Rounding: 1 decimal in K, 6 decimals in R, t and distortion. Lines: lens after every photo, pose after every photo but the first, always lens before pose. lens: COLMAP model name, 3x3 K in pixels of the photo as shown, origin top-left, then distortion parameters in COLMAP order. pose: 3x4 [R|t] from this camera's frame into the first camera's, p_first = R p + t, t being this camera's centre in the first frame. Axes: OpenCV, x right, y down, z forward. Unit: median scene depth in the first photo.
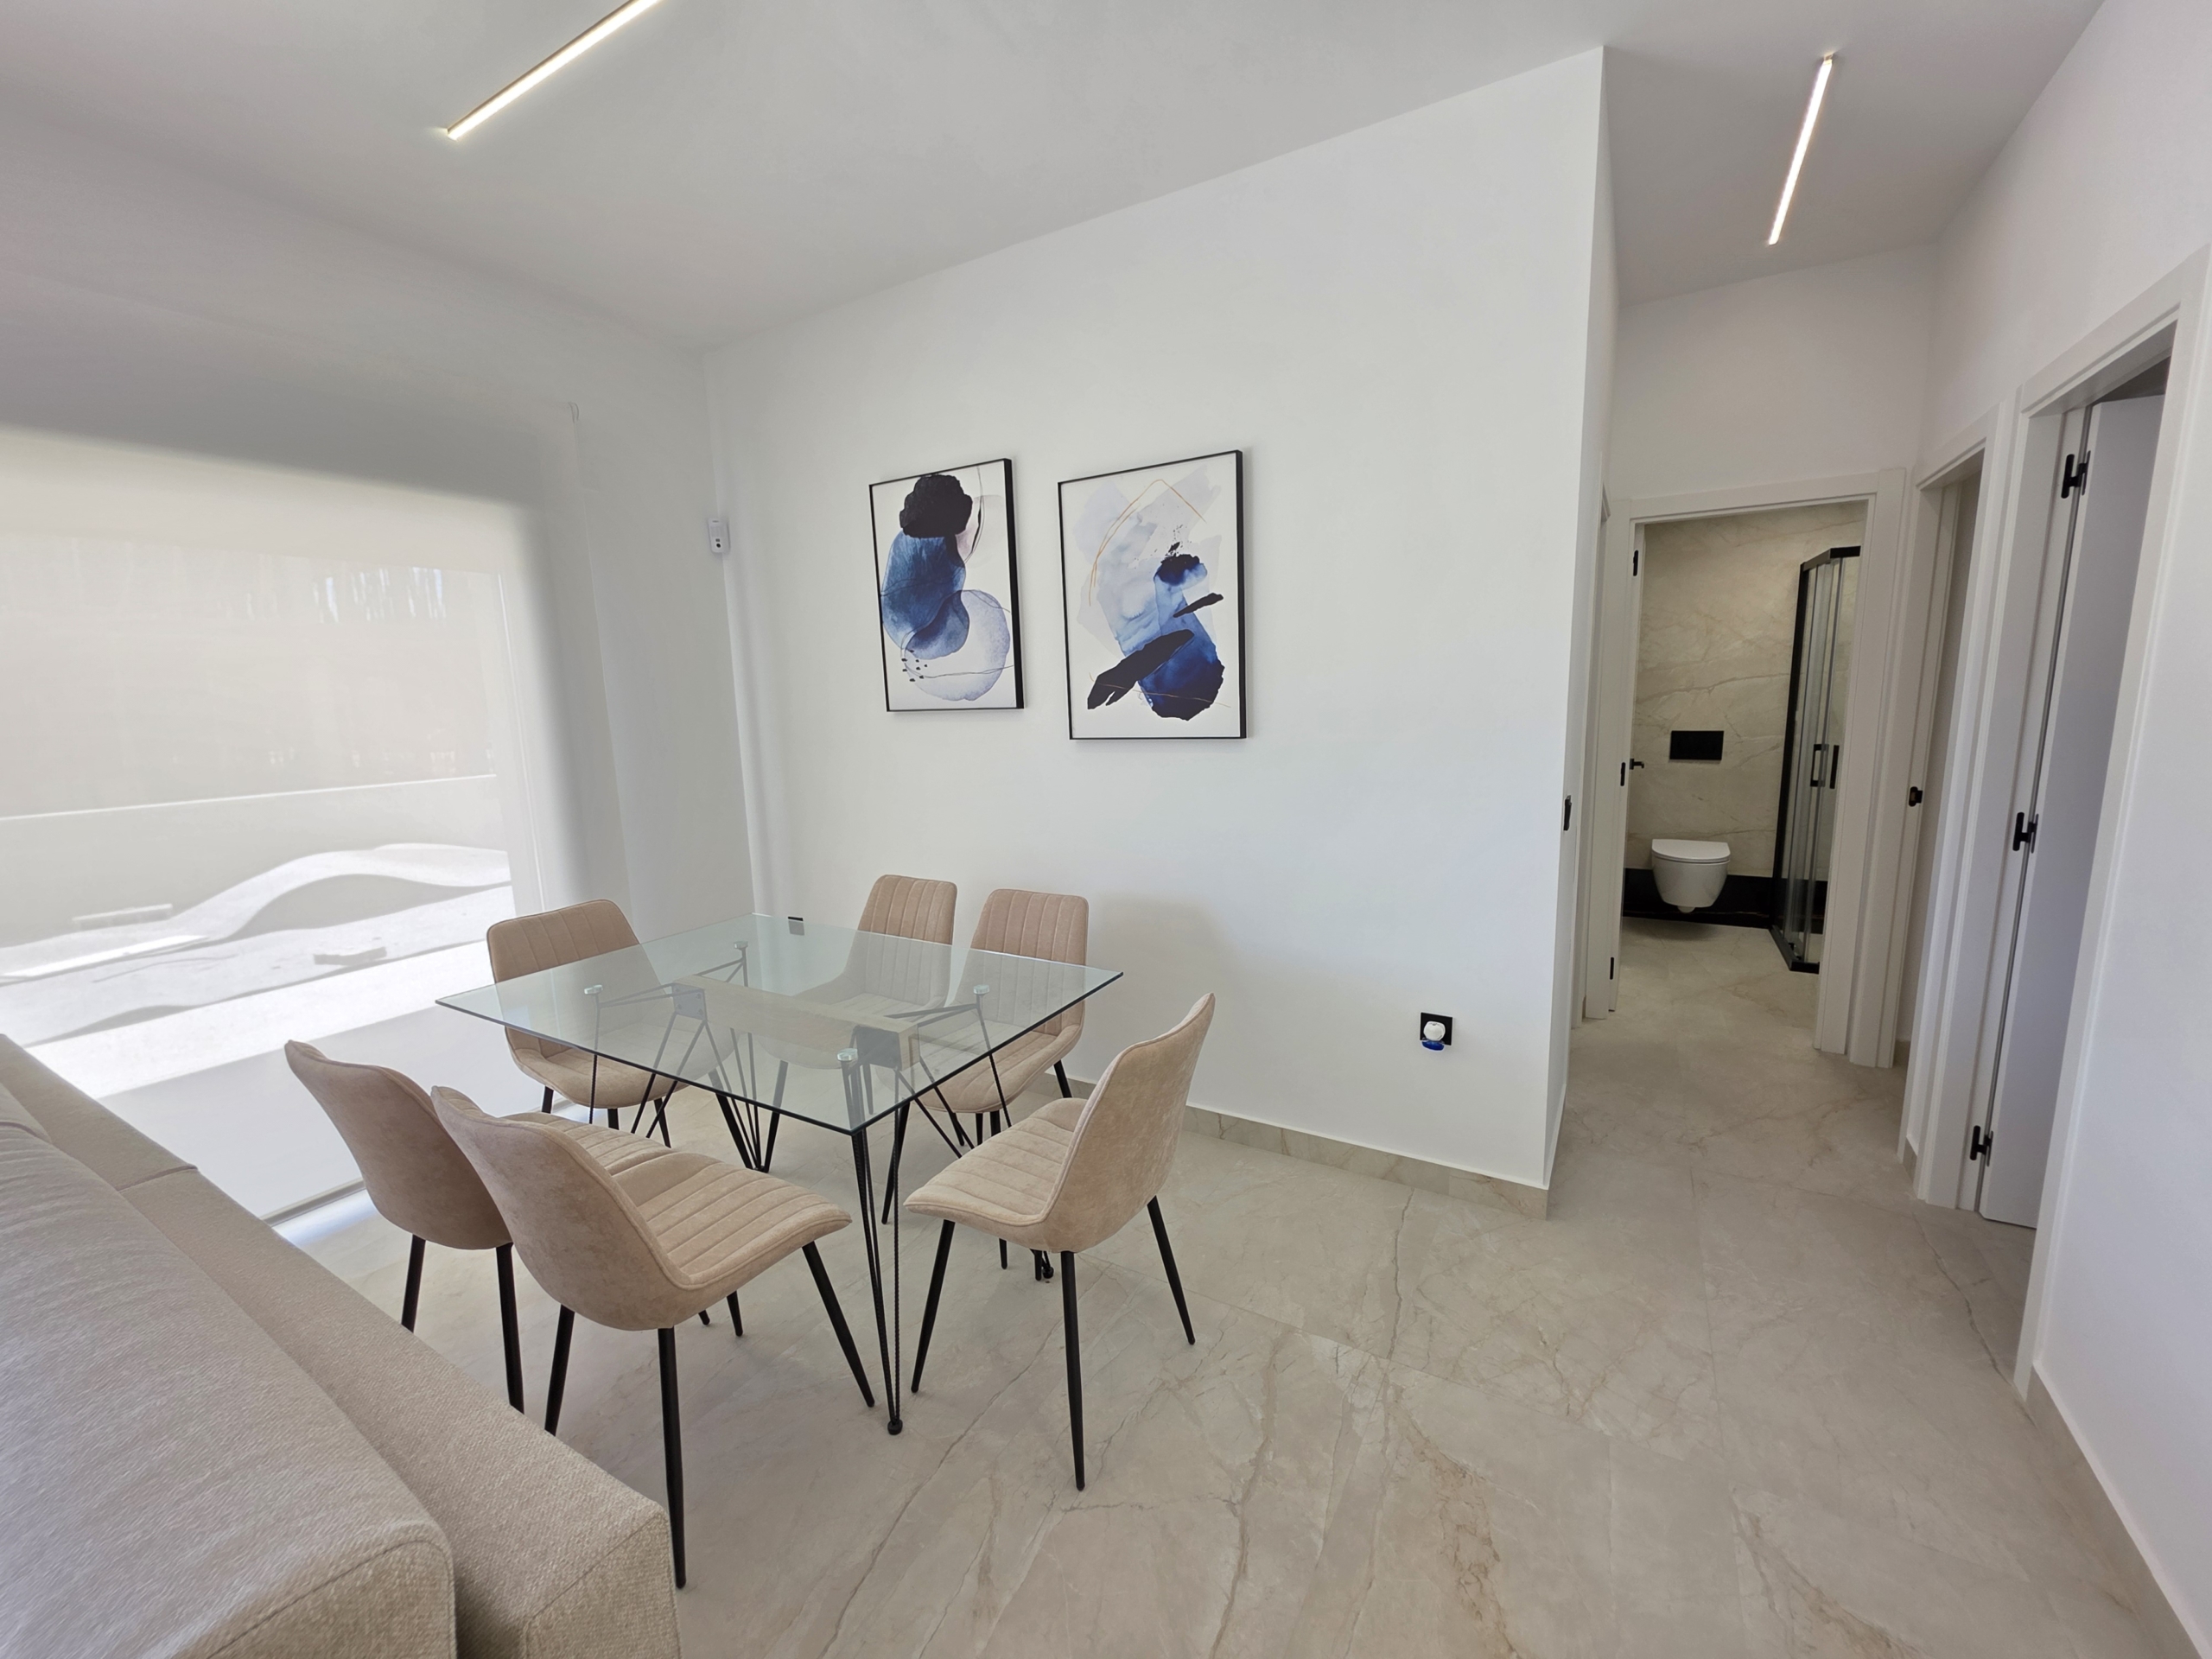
lens RADIAL K [[887.1, 0, 1110.2], [0, 887.1, 829.5], [0, 0, 1]] dist [0.001596, 0.000046]
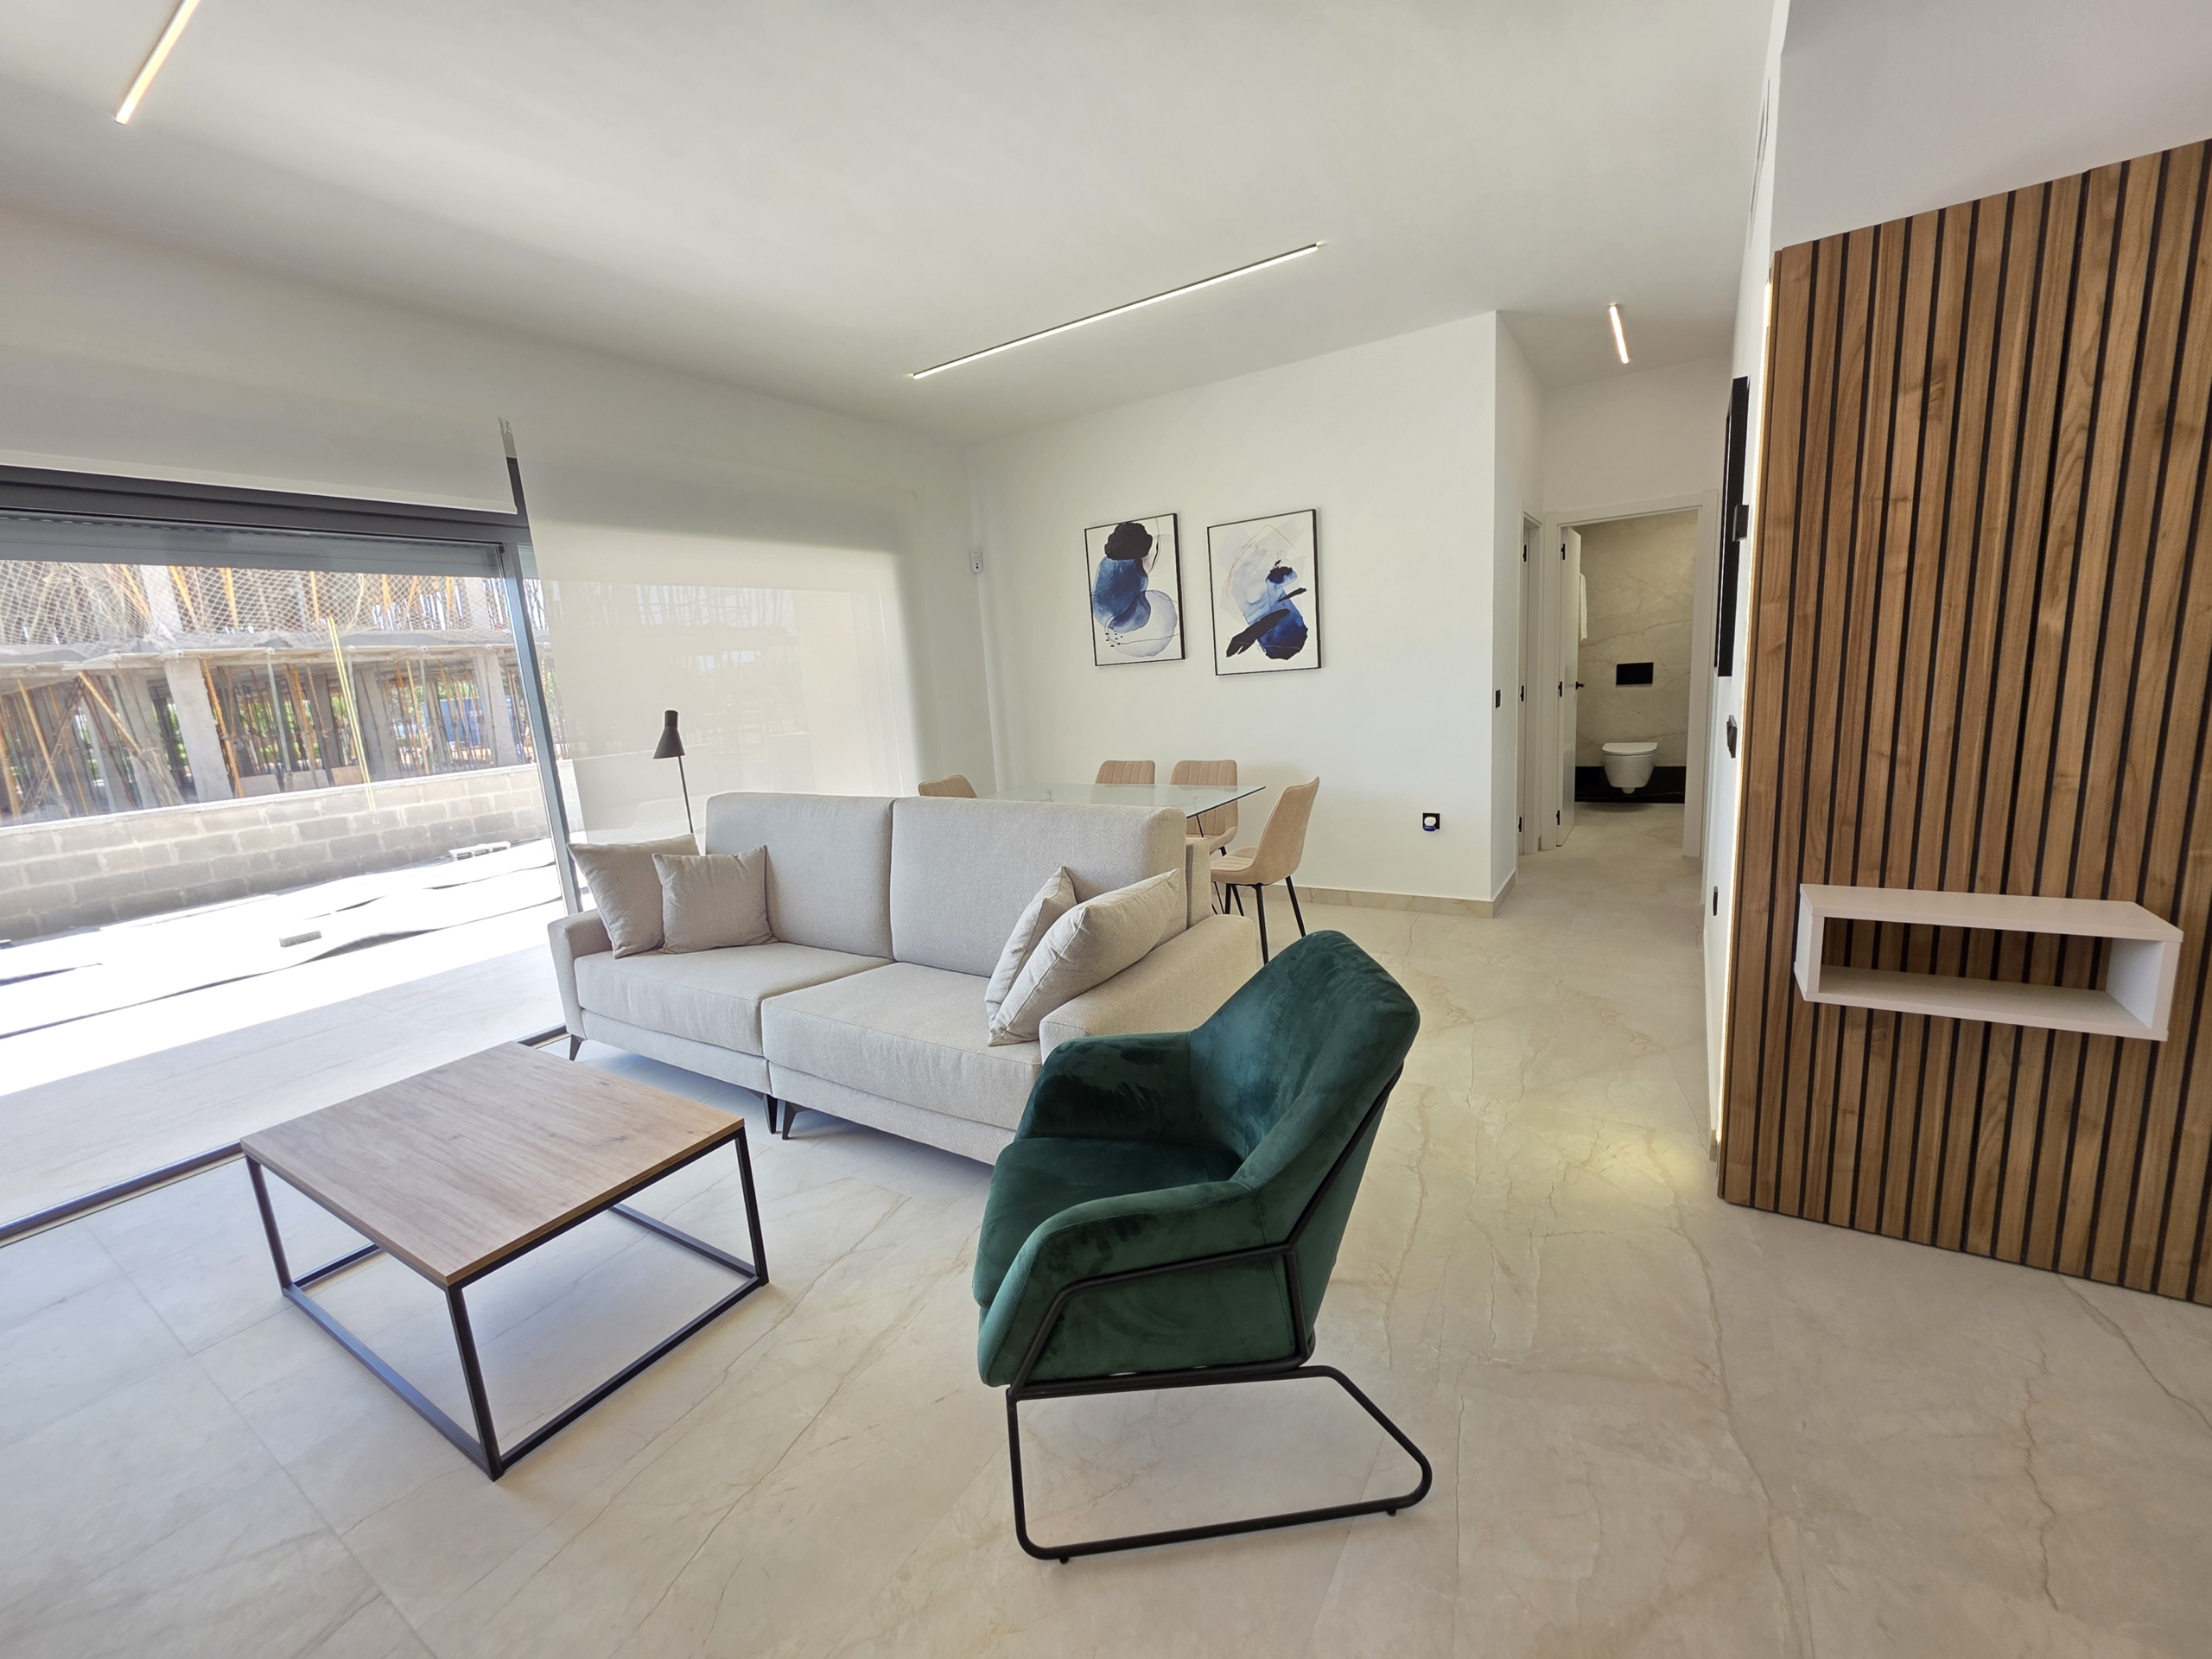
lens RADIAL K [[887.1, 0, 1110.2], [0, 887.1, 829.5], [0, 0, 1]] dist [0.001596, 0.000046]
pose [[0.998570, -0.034023, -0.041239, -0.202989], [0.035065, 0.999077, 0.024806, 0.157828], [0.040357, -0.026216, 0.998841, -0.788859]]
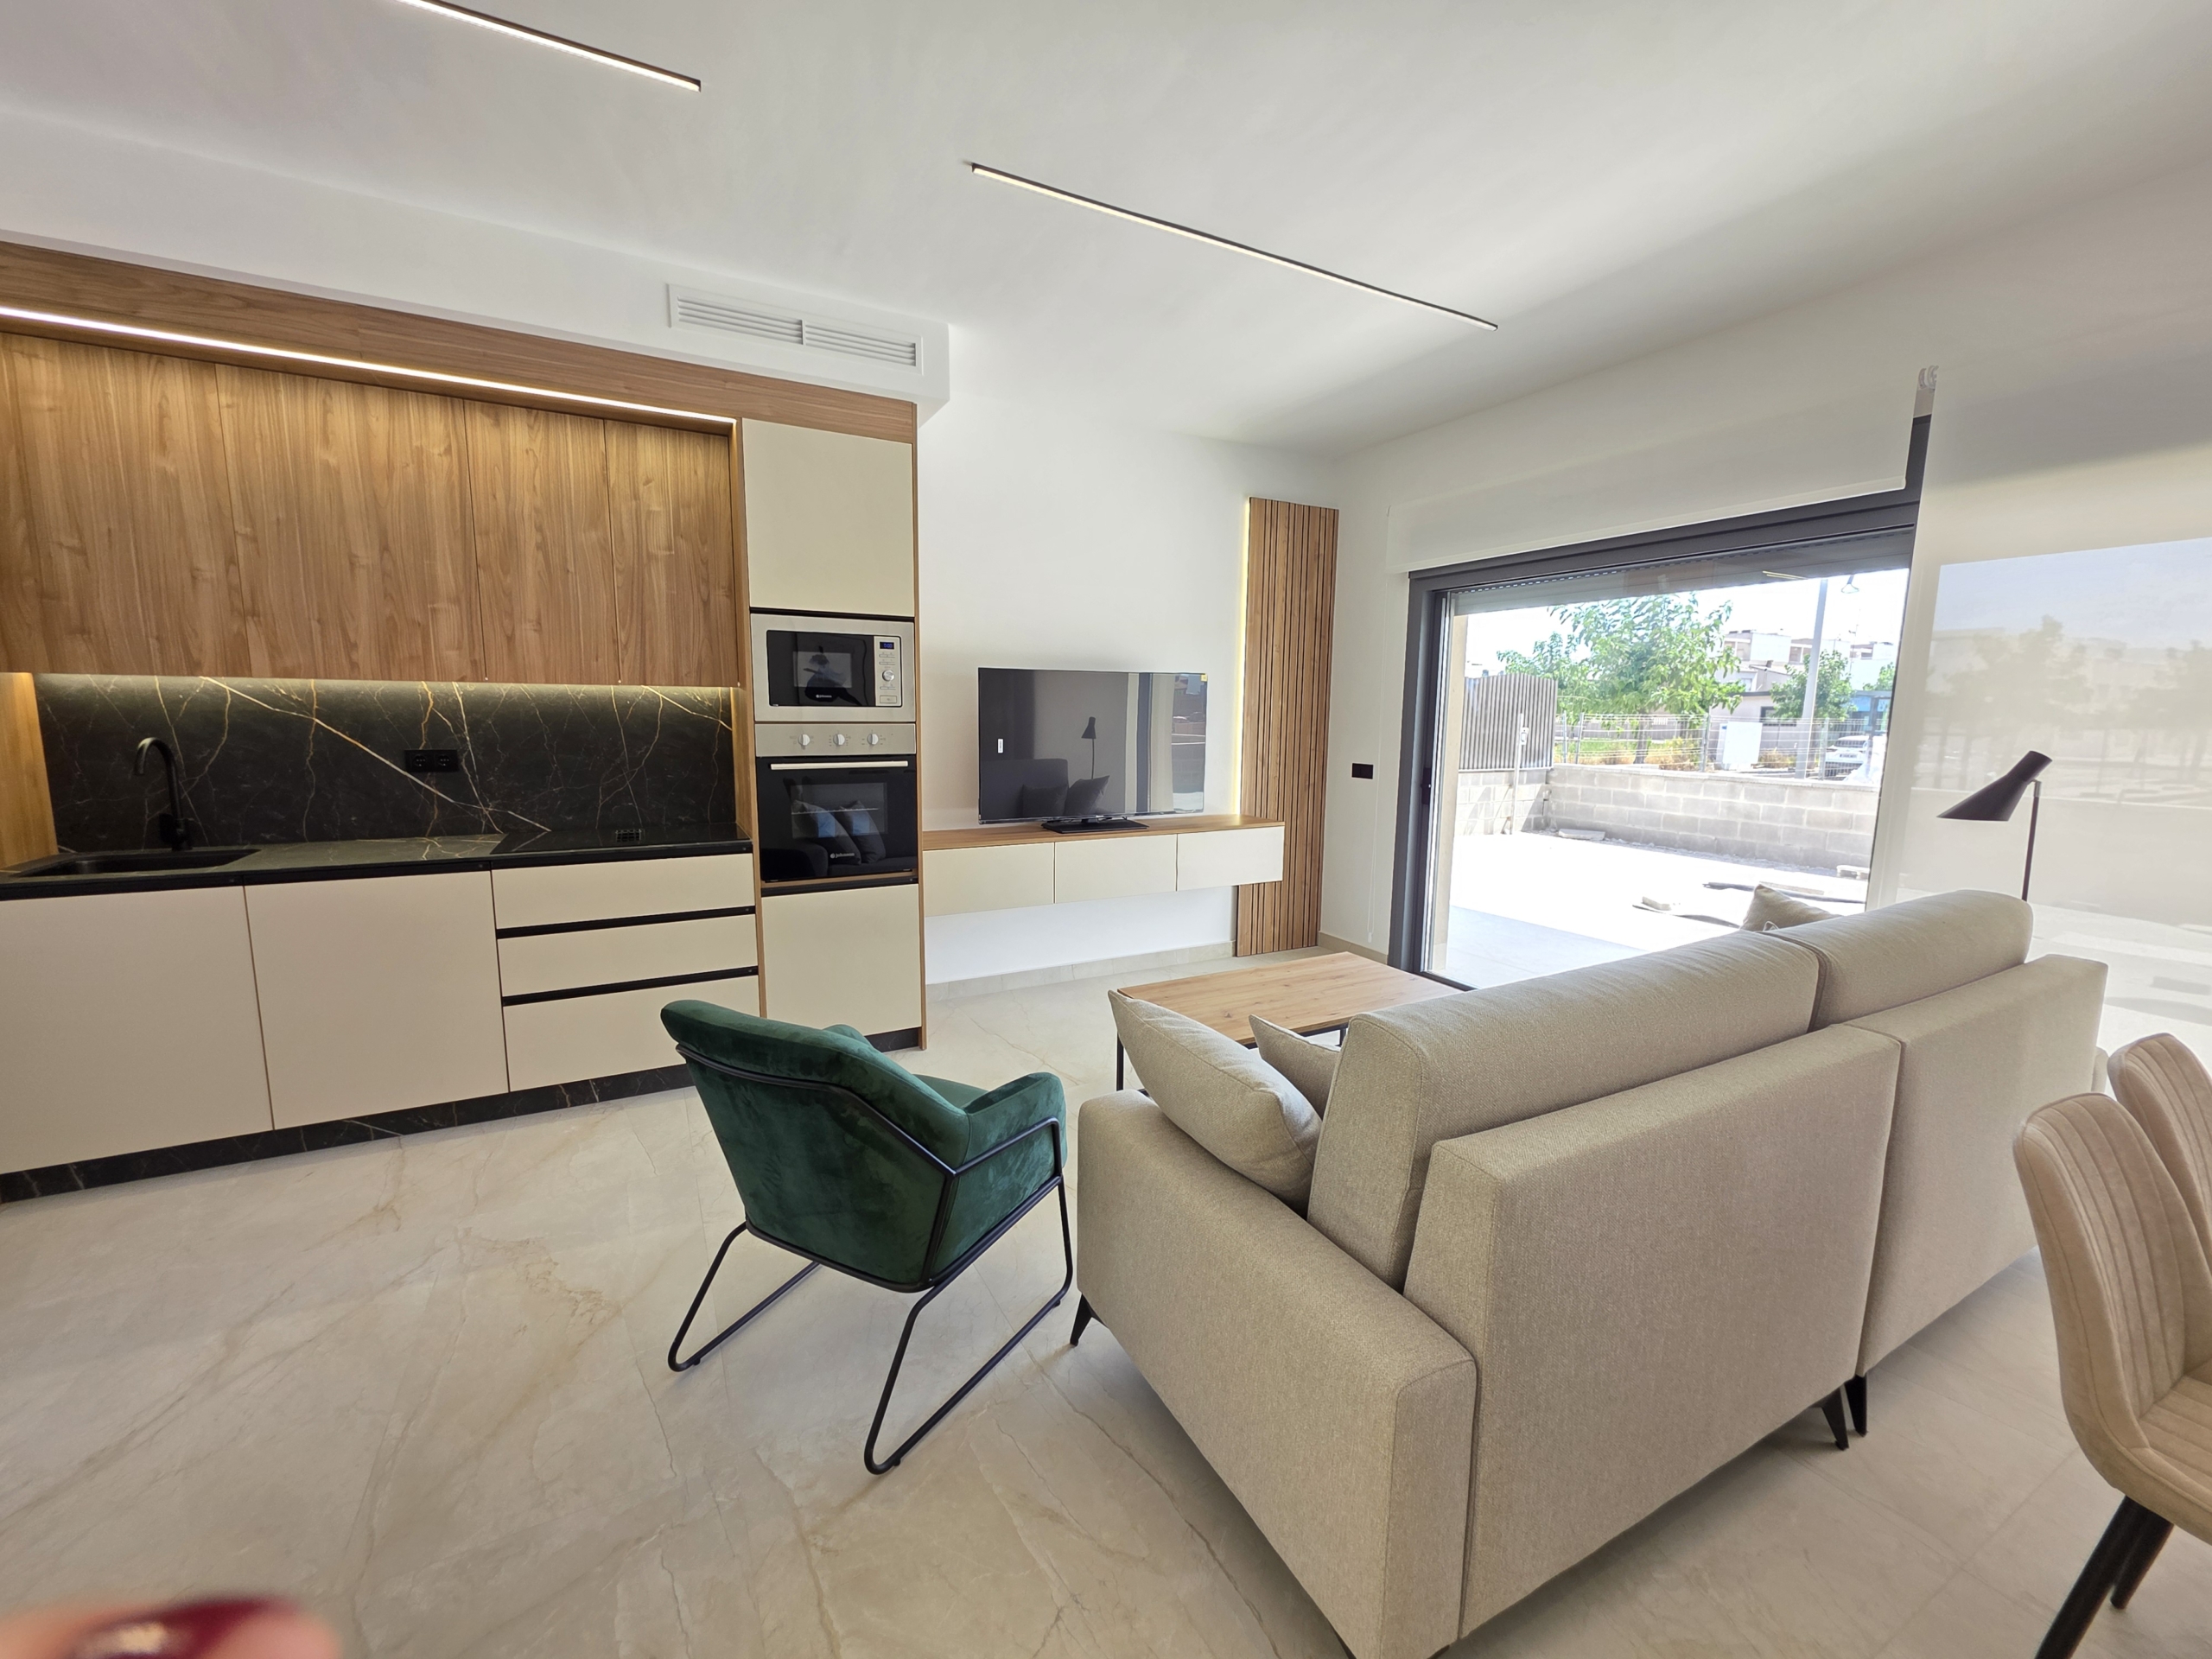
lens RADIAL K [[882.4, 0, 1107.1], [0, 882.4, 826.8], [0, 0, 1]] dist [0.003103, -0.000340]
pose [[-0.522461, 0.138137, -0.841399, 0.297173], [-0.130924, 0.962091, 0.239248, -0.039379], [0.842552, 0.235157, -0.484570, 0.265242]]
